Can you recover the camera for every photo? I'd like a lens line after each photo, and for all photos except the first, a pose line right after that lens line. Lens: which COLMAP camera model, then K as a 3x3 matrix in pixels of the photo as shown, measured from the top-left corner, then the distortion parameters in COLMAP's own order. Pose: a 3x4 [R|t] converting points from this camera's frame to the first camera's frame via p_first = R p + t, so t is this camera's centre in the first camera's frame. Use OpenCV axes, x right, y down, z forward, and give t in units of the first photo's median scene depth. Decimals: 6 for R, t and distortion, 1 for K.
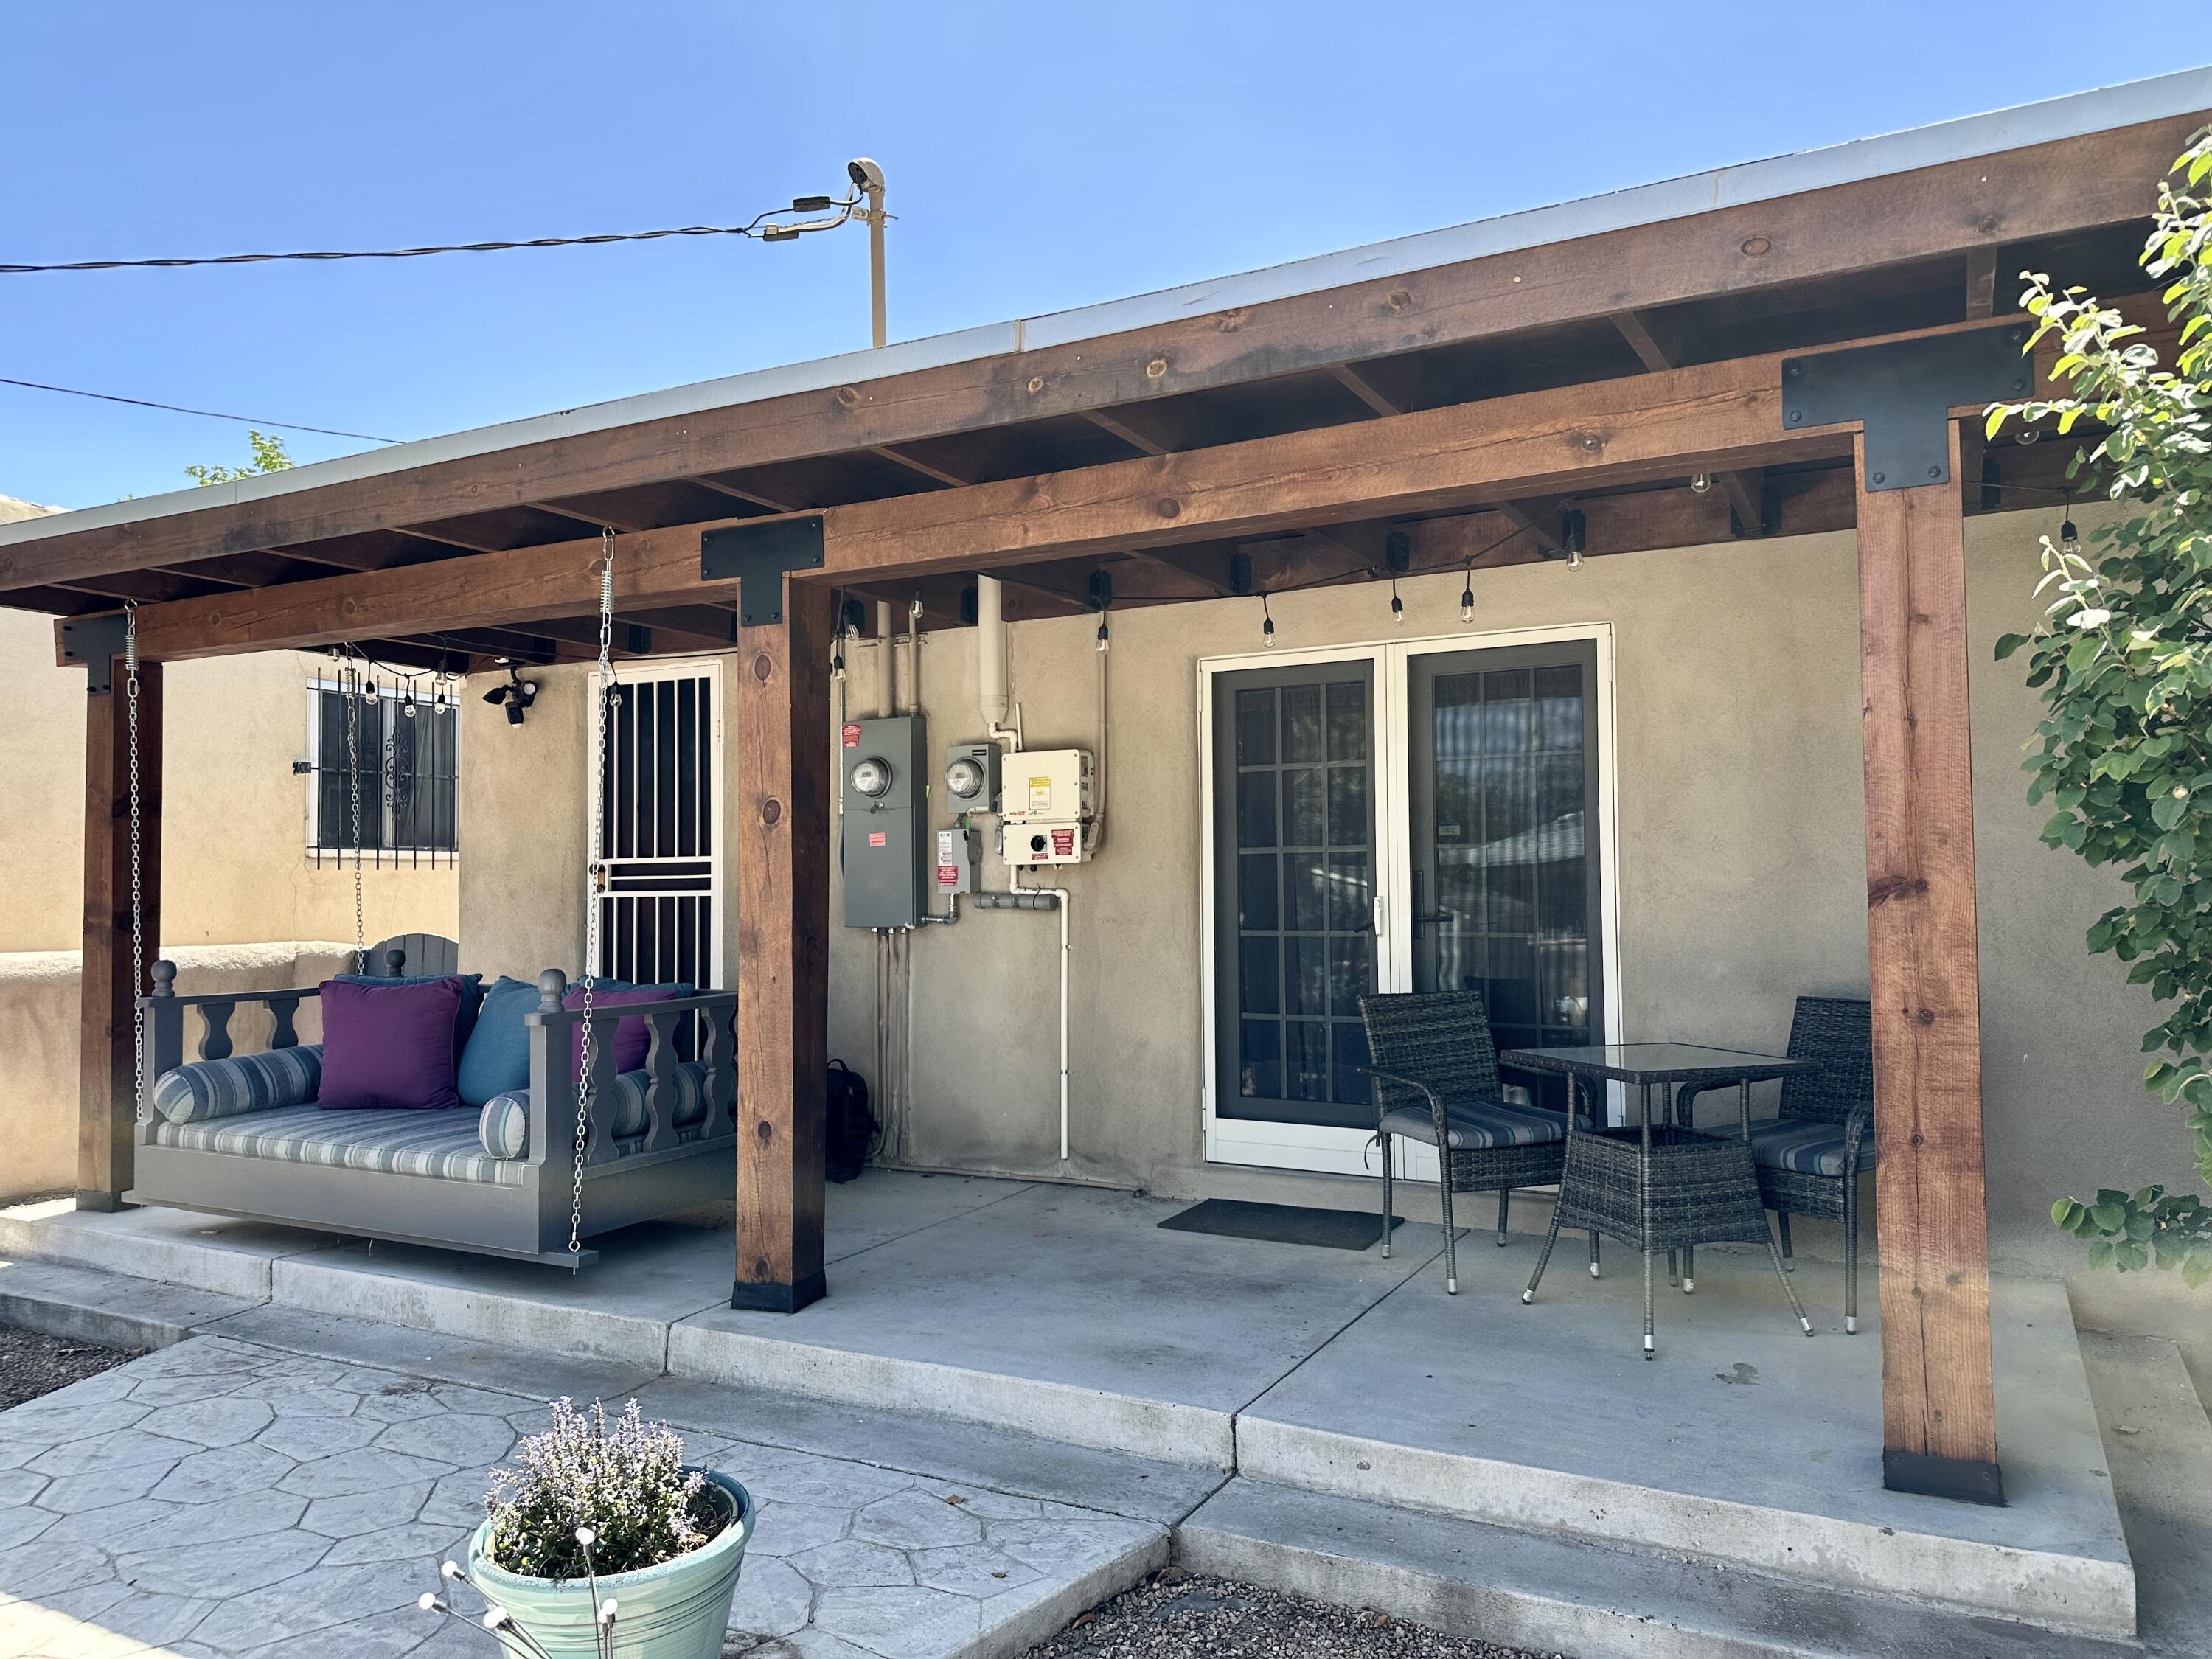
lens RADIAL K [[1548.7, 0, 1093.0], [0, 1548.7, 827.4], [0, 0, 1]] dist [0.083545, -0.112957]
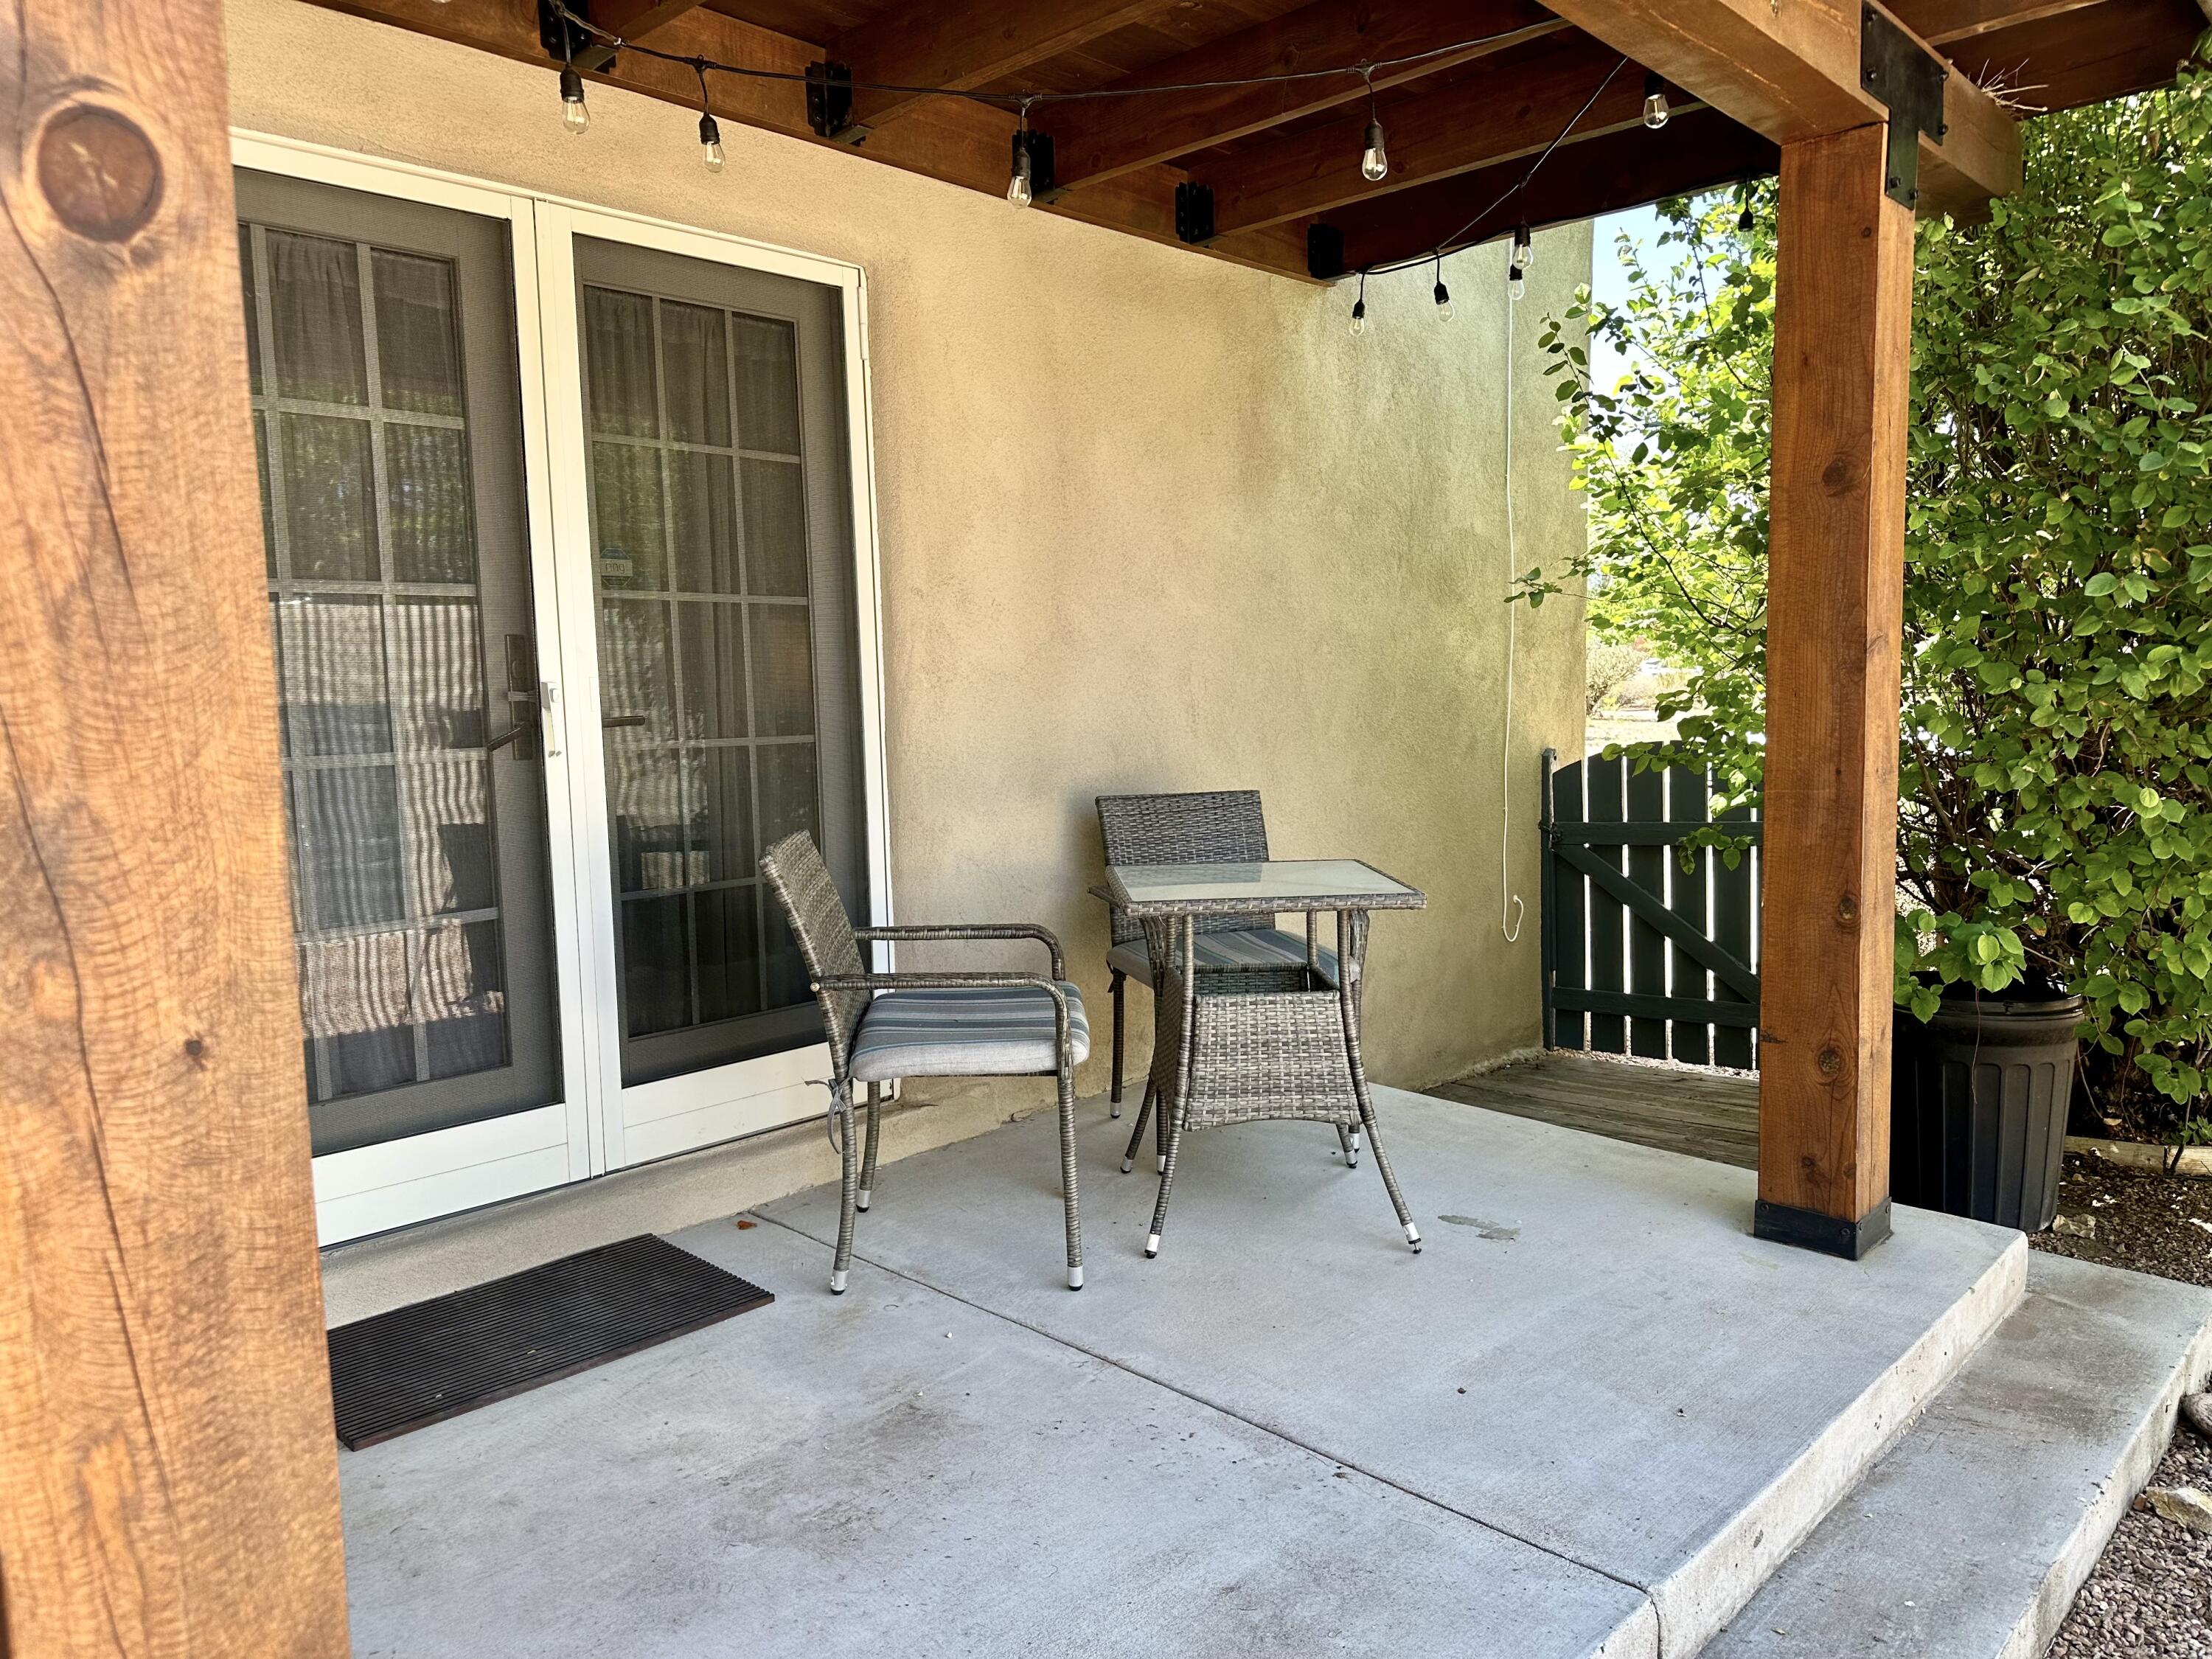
lens RADIAL K [[1548.7, 0, 1099.8], [0, 1548.7, 839.4], [0, 0, 1]] dist [0.083545, -0.112957]
pose [[0.256191, -0.094546, 0.961991, -0.288581], [-0.023925, 0.994280, 0.104091, 0.036999], [-0.966330, -0.049683, 0.252463, 0.658828]]
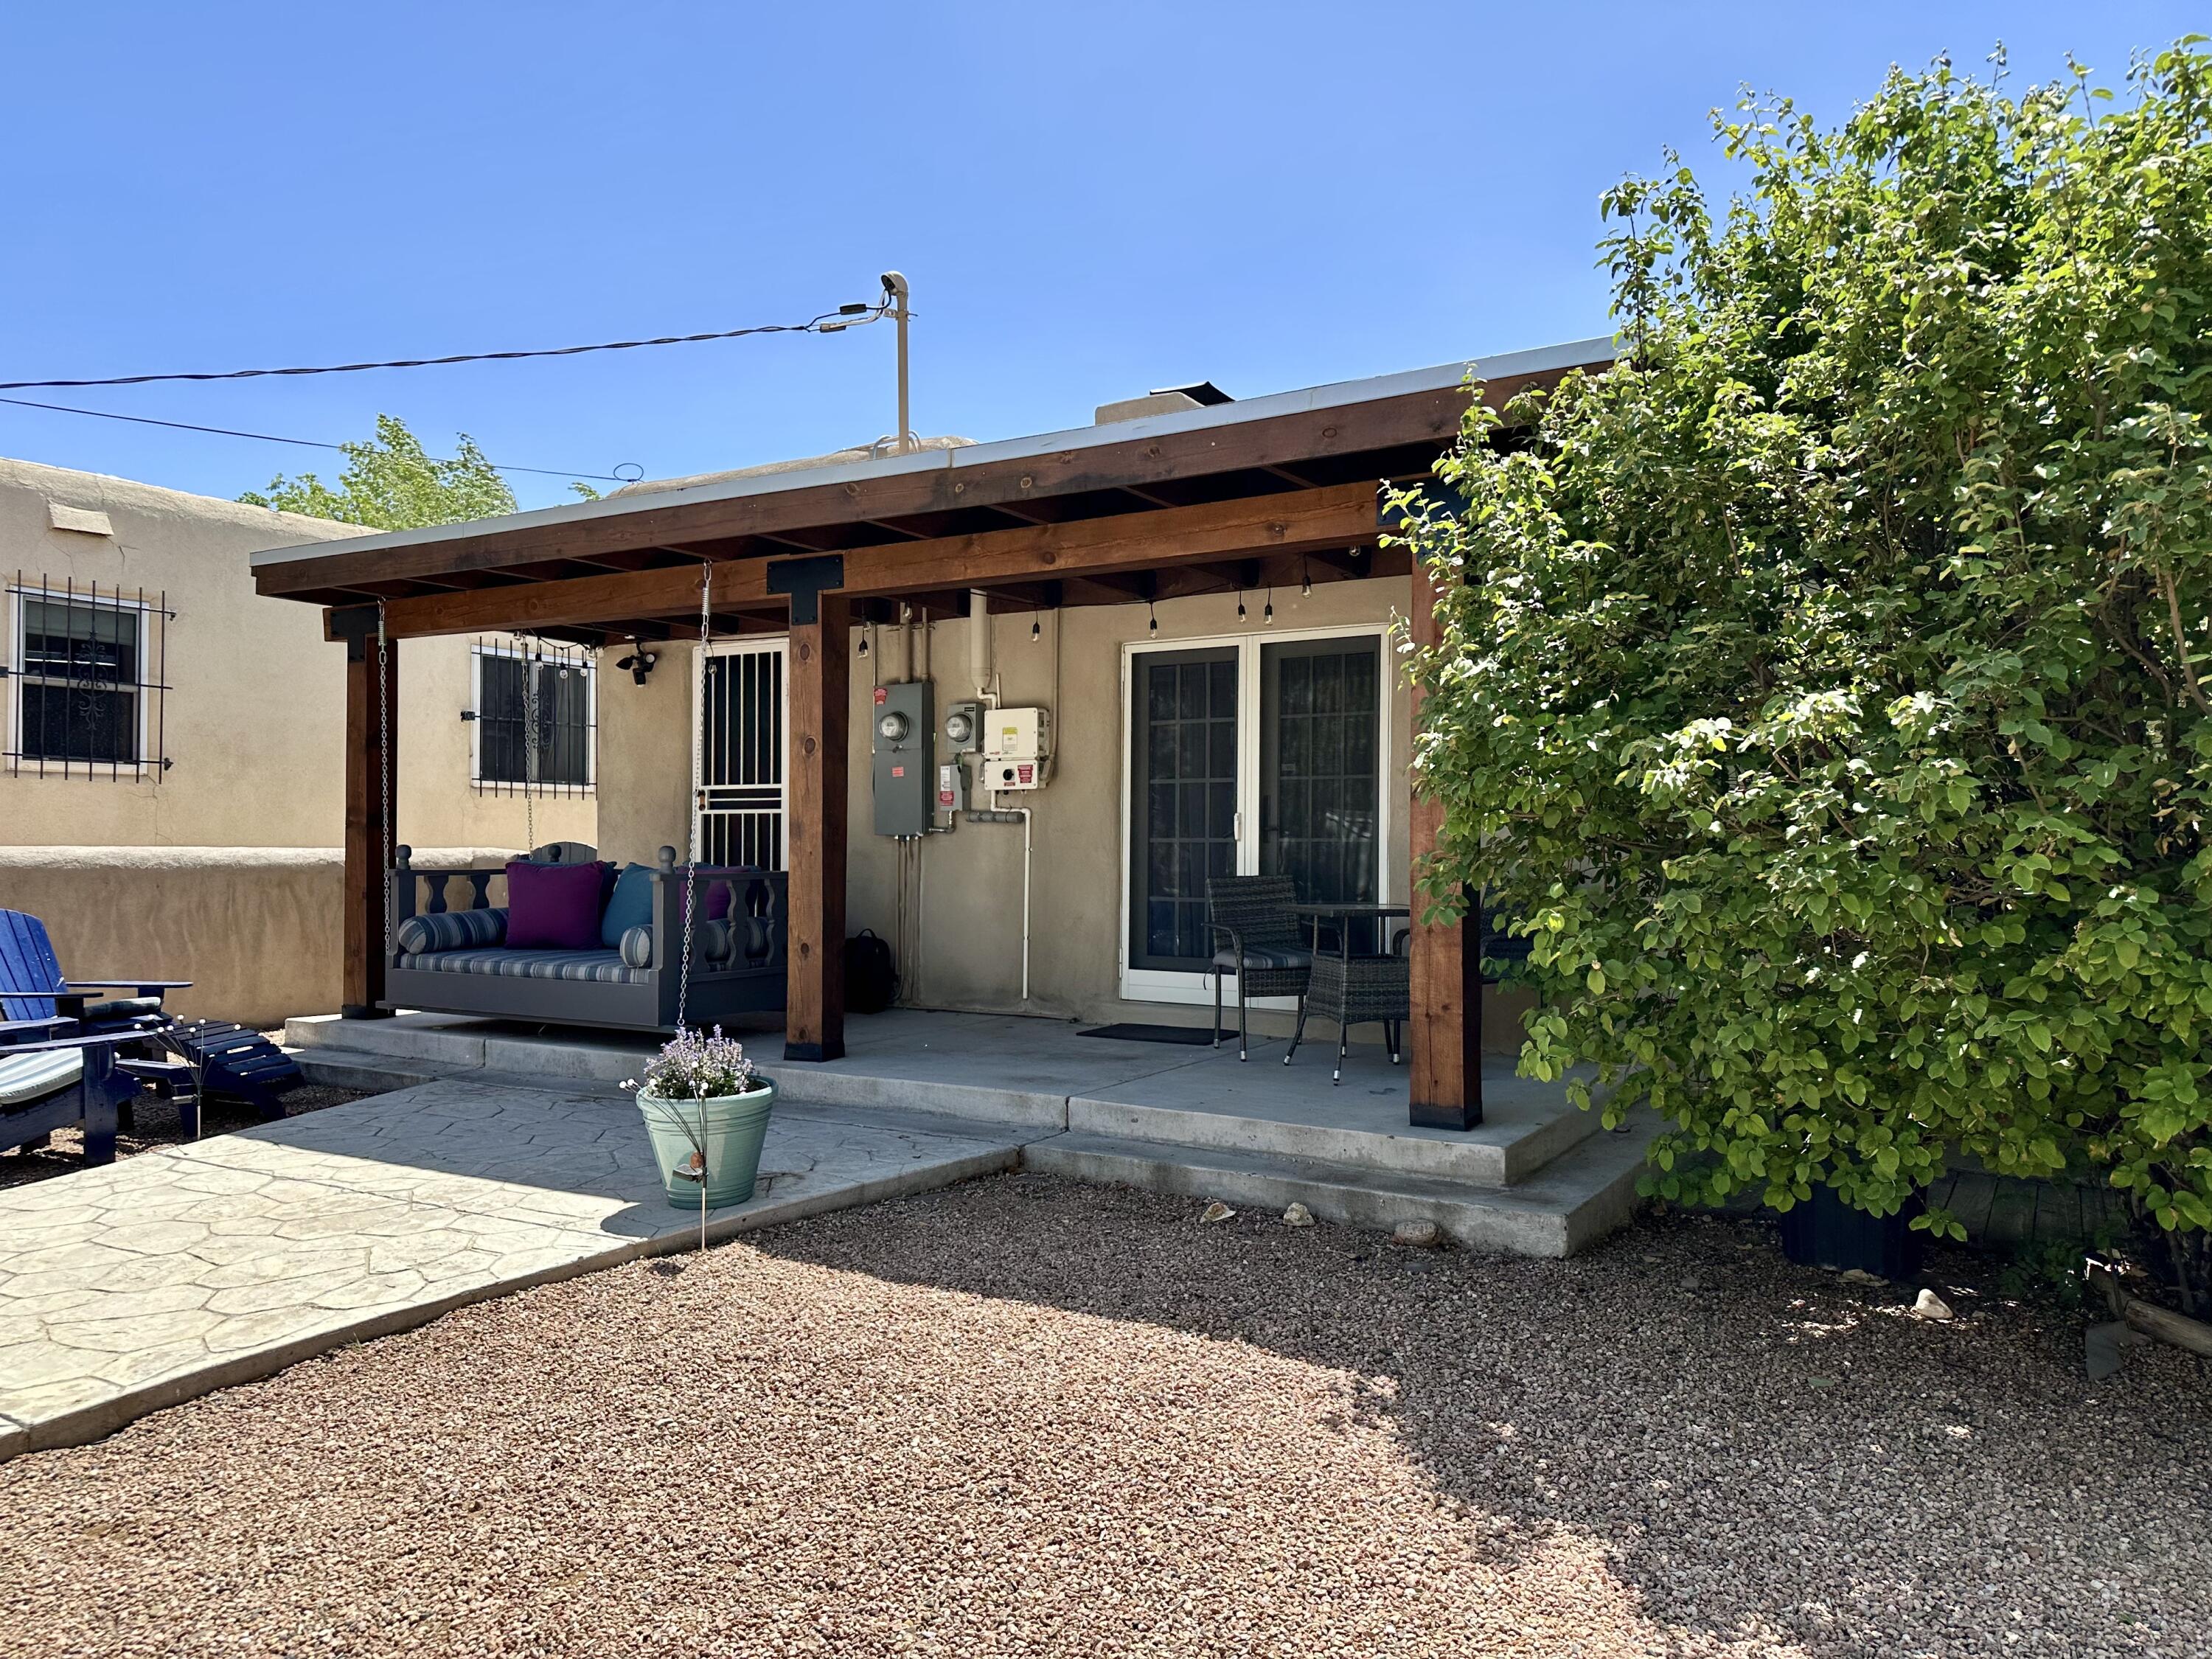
lens RADIAL K [[1548.7, 0, 1107.7], [0, 1548.7, 845.2], [0, 0, 1]] dist [0.083545, -0.112957]
pose [[0.998640, 0.014748, -0.050009, 0.133128], [-0.012885, 0.999218, 0.037380, 0.021777], [0.050521, -0.036685, 0.998049, -0.423624]]
